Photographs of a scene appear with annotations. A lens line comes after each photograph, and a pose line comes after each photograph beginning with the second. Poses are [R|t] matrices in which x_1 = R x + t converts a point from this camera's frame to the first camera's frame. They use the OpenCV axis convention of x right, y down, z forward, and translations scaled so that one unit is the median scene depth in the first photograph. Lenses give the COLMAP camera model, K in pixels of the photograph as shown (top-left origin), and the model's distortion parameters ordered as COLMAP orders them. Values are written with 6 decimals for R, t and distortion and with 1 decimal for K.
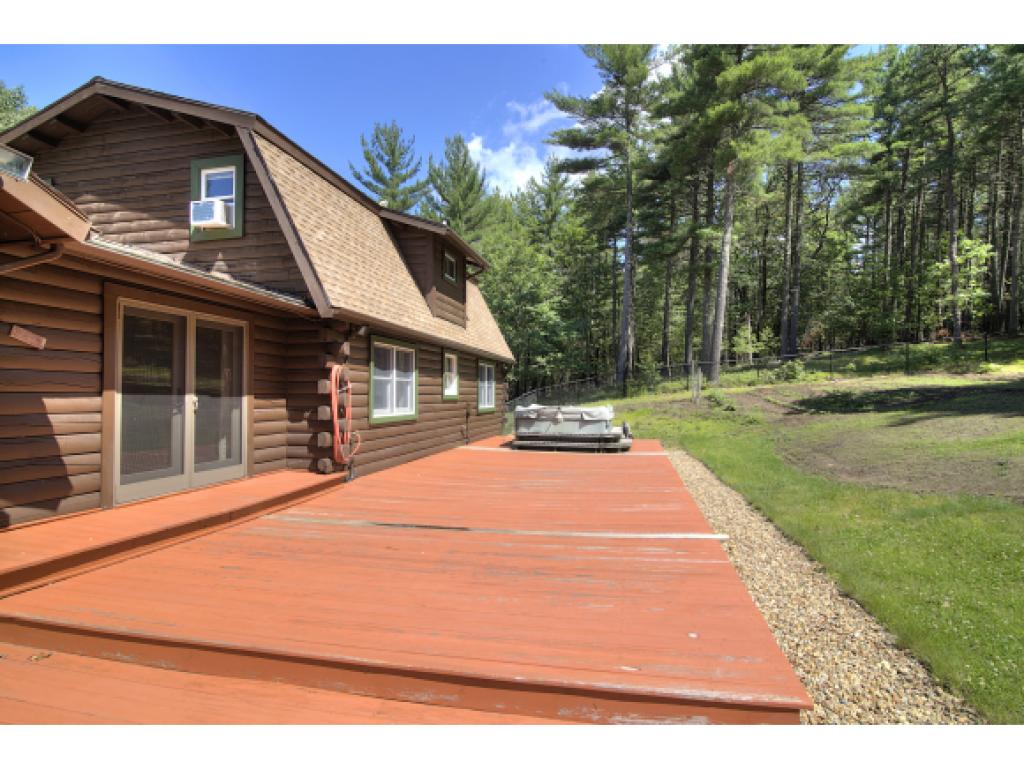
lens RADIAL K [[529.2, 0, 513.6], [0, 529.2, 386.4], [0, 0, 1]] dist [-0.020896, 0.002939]
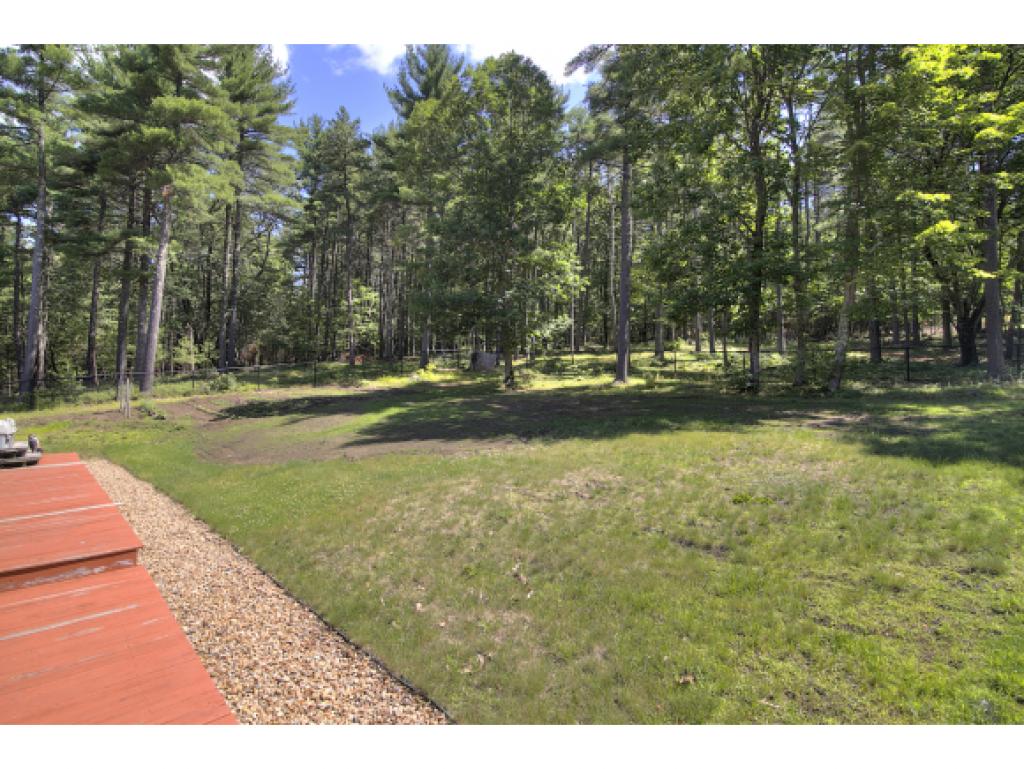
lens RADIAL K [[529.2, 0, 516.4], [0, 529.2, 386.4], [0, 0, 1]] dist [-0.020896, 0.002939]
pose [[0.576045, 0.008281, 0.817376, -0.028134], [0.005031, 0.999894, -0.013675, -0.002135], [-0.817402, 0.011990, 0.575942, -0.132884]]
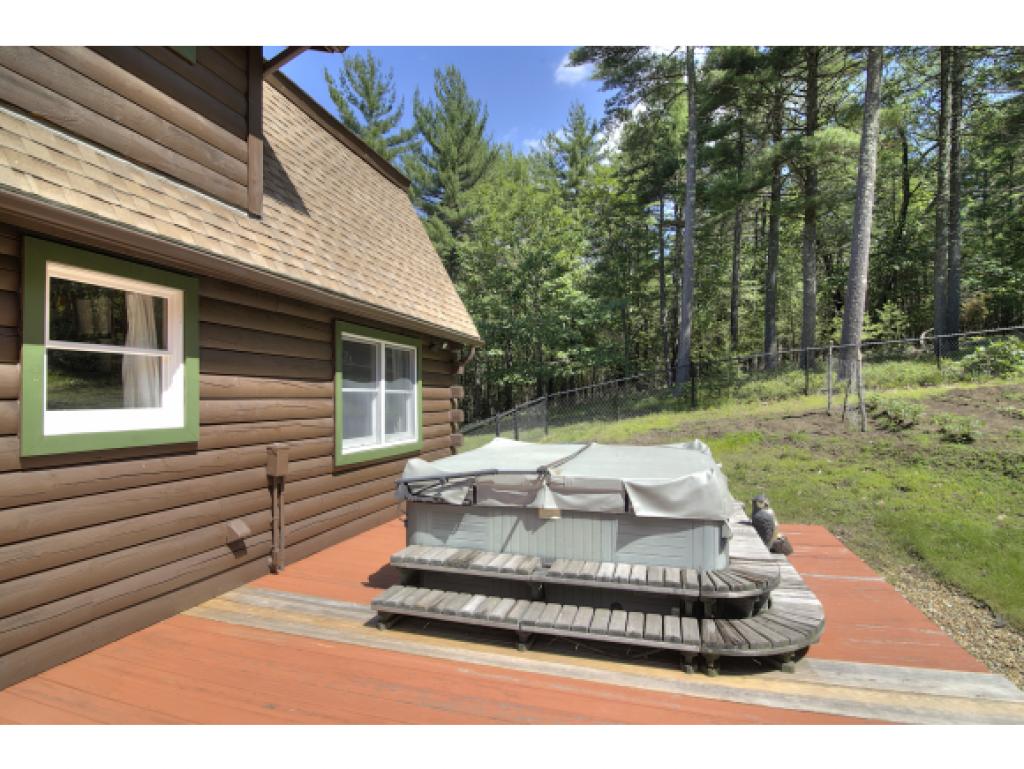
lens RADIAL K [[529.2, 0, 513.7], [0, 529.2, 384.7], [0, 0, 1]] dist [-0.020896, 0.002939]
pose [[0.997629, -0.013293, -0.067529, 0.042731], [0.012465, 0.999842, -0.012666, -0.000671], [0.067686, 0.011794, 0.997637, 0.341642]]
